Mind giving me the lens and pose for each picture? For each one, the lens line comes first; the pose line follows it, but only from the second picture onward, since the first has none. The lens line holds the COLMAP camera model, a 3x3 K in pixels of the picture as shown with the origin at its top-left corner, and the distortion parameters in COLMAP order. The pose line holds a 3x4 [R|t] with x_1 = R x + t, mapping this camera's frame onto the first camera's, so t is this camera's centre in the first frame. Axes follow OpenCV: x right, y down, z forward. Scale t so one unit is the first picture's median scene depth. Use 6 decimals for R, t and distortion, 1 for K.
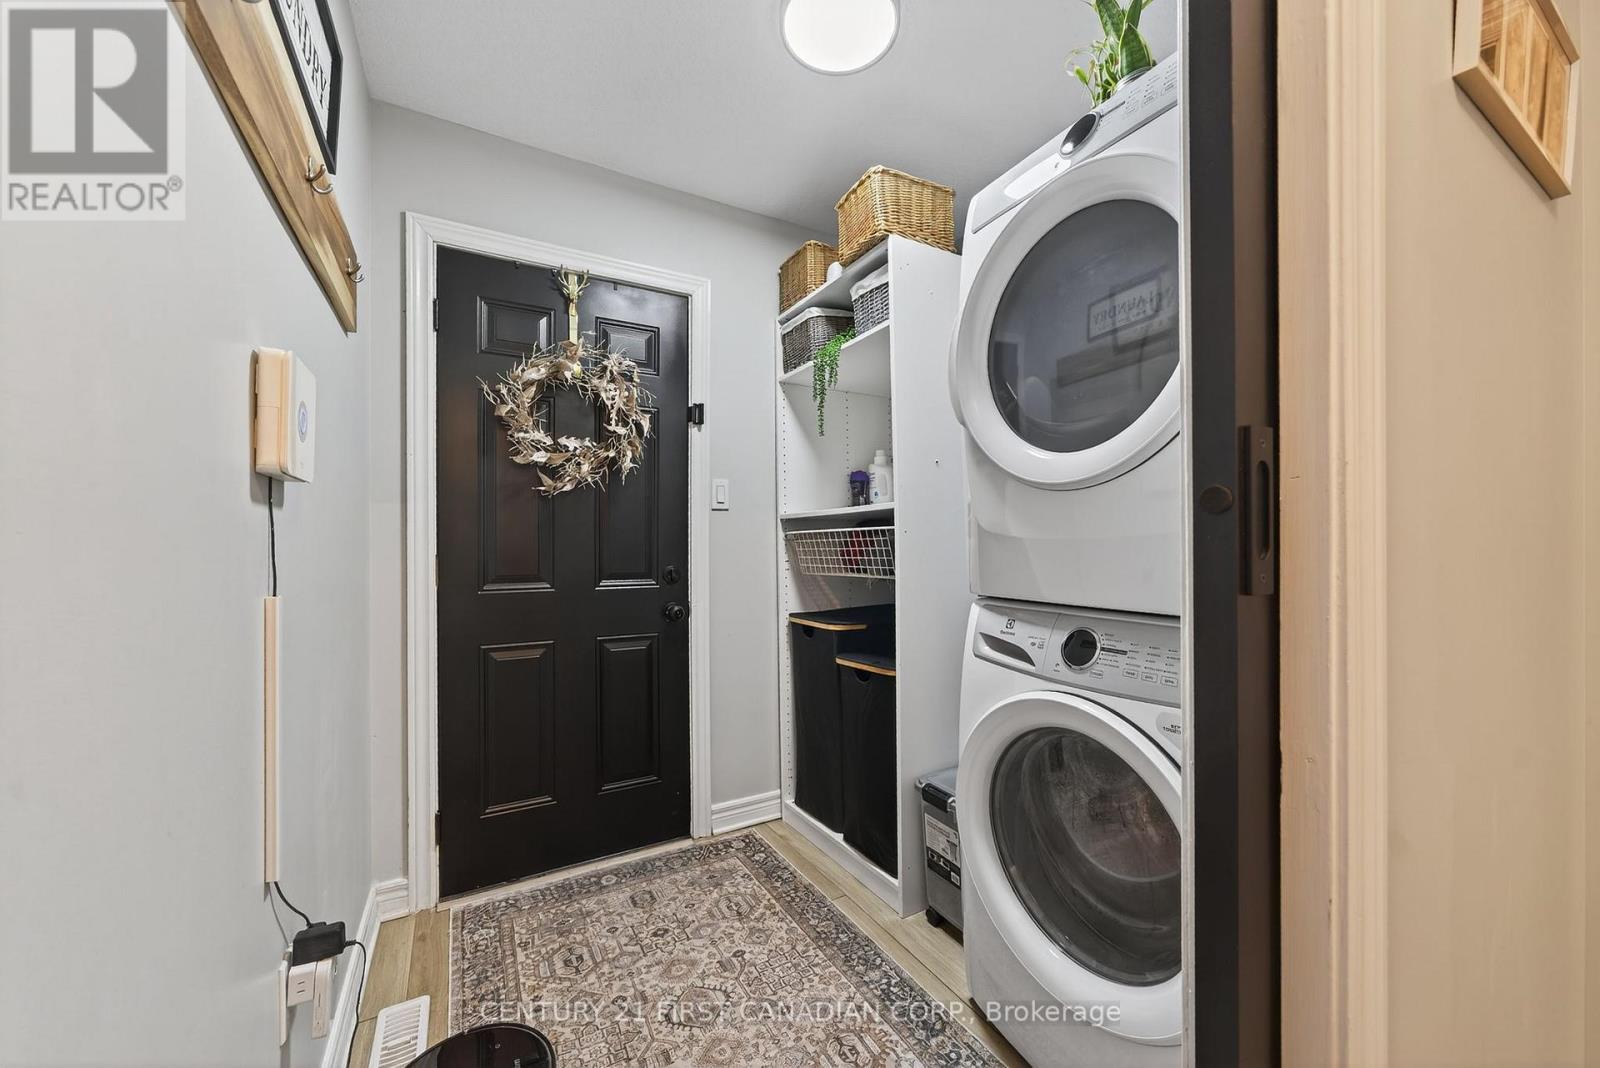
lens RADIAL K [[592.9, 0, 807.6], [0, 592.9, 550.6], [0, 0, 1]] dist [-0.022820, 0.000312]
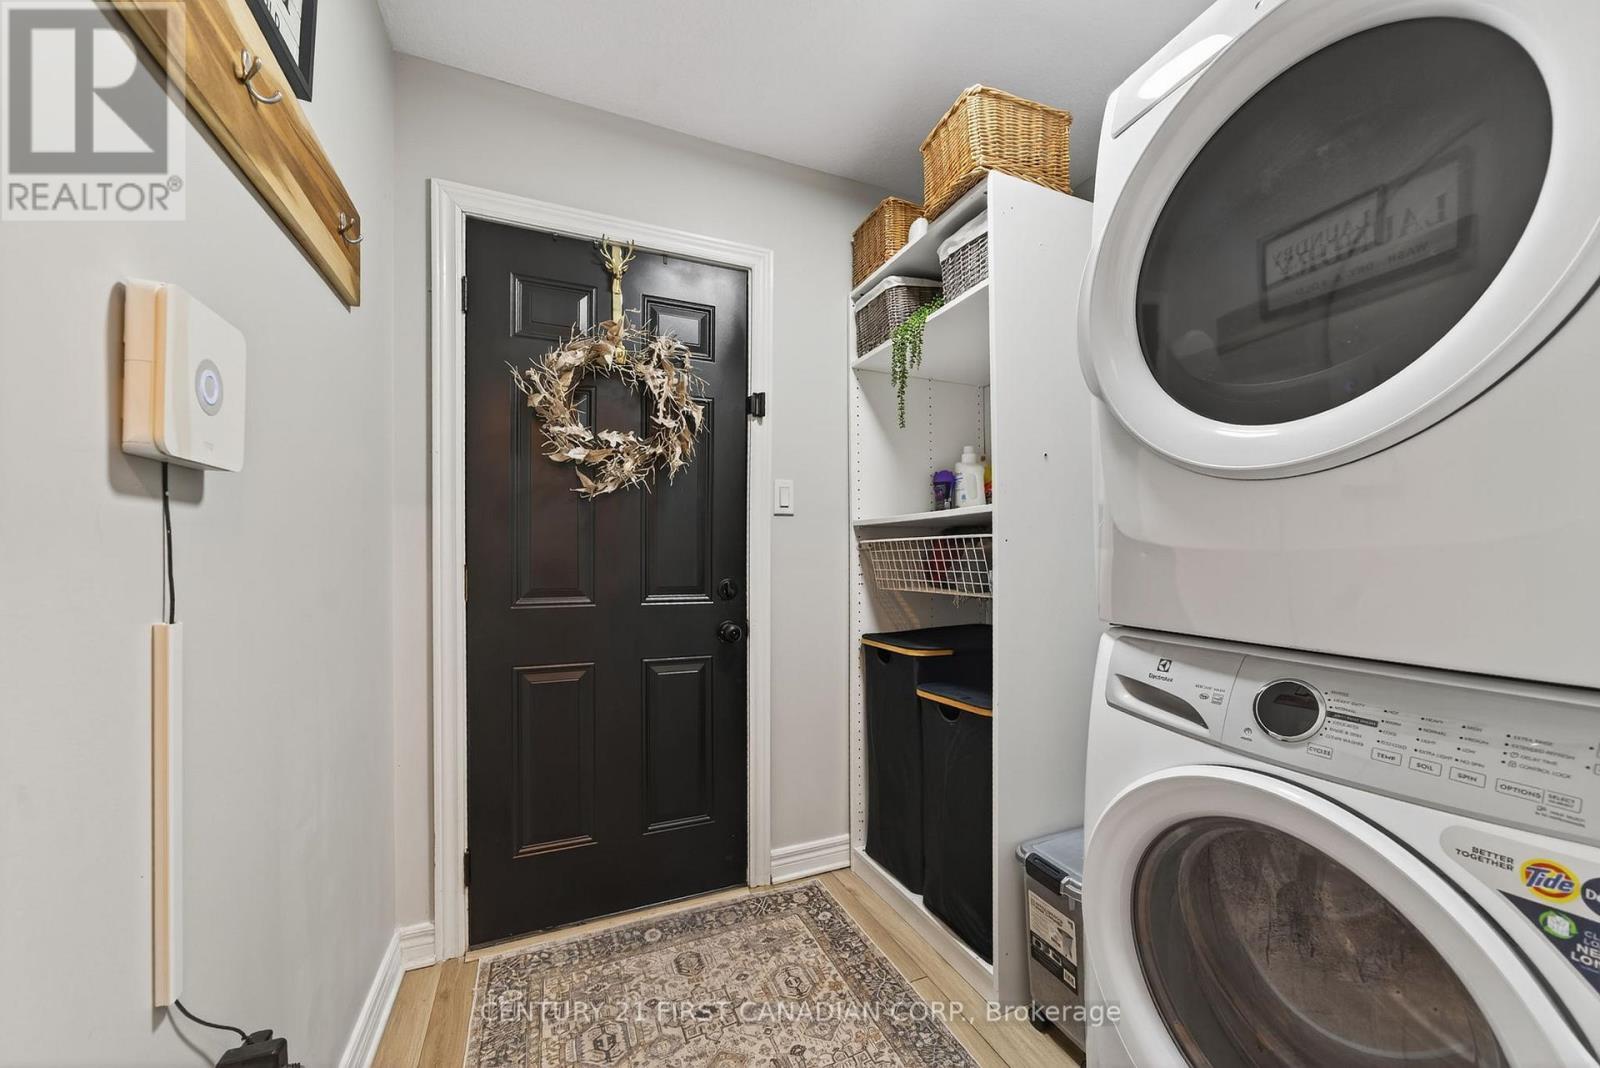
lens RADIAL K [[592.9, 0, 807.6], [0, 592.9, 550.6], [0, 0, 1]] dist [-0.022820, 0.000312]
pose [[0.992920, 0.005400, -0.118664, -0.009015], [-0.007322, 0.999849, -0.015767, -0.003190], [0.118561, 0.016524, 0.992809, 0.163187]]
